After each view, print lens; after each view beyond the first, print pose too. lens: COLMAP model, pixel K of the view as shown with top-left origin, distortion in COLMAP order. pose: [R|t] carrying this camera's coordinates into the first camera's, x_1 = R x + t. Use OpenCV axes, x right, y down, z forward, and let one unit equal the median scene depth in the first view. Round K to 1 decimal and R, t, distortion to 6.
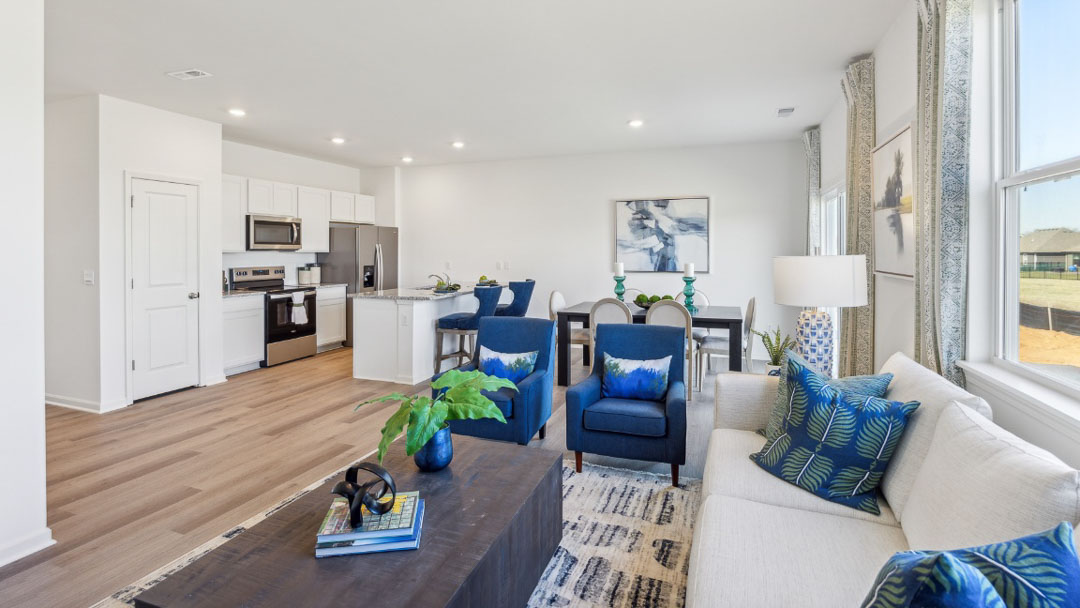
lens RADIAL K [[500.9, 0, 538.8], [0, 500.9, 251.7], [0, 0, 1]] dist [-0.003187, -0.000284]
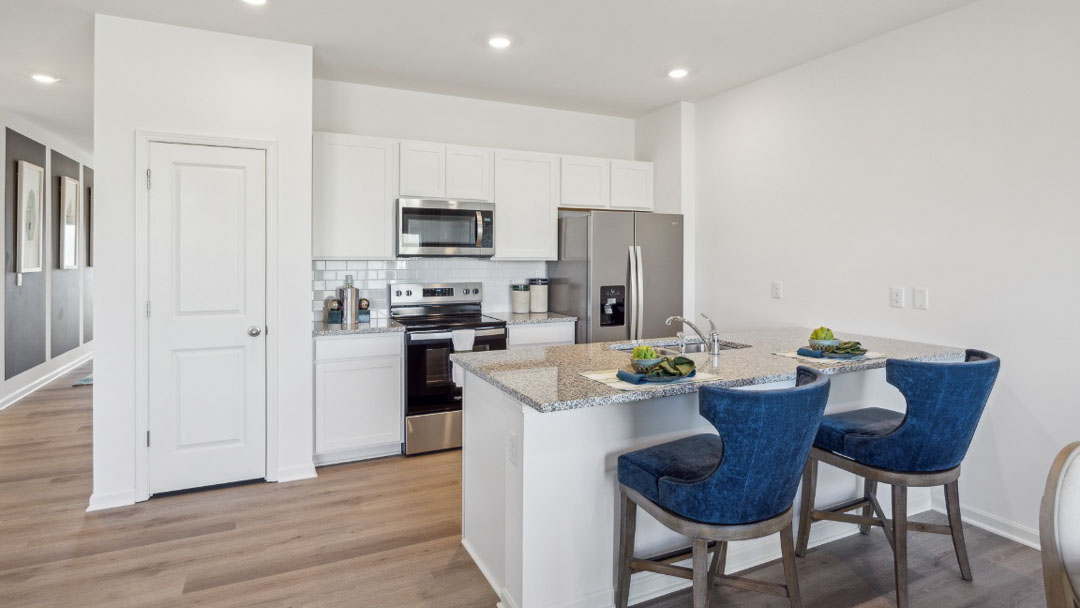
lens RADIAL K [[563.8, 0, 546.5], [0, 563.8, 253.8], [0, 0, 1]] dist [-0.003014, -0.000208]
pose [[0.727015, -0.001206, -0.686621, 0.027183], [-0.005069, 0.999962, -0.007123, -0.002210], [0.686603, 0.008659, 0.726981, 0.566012]]
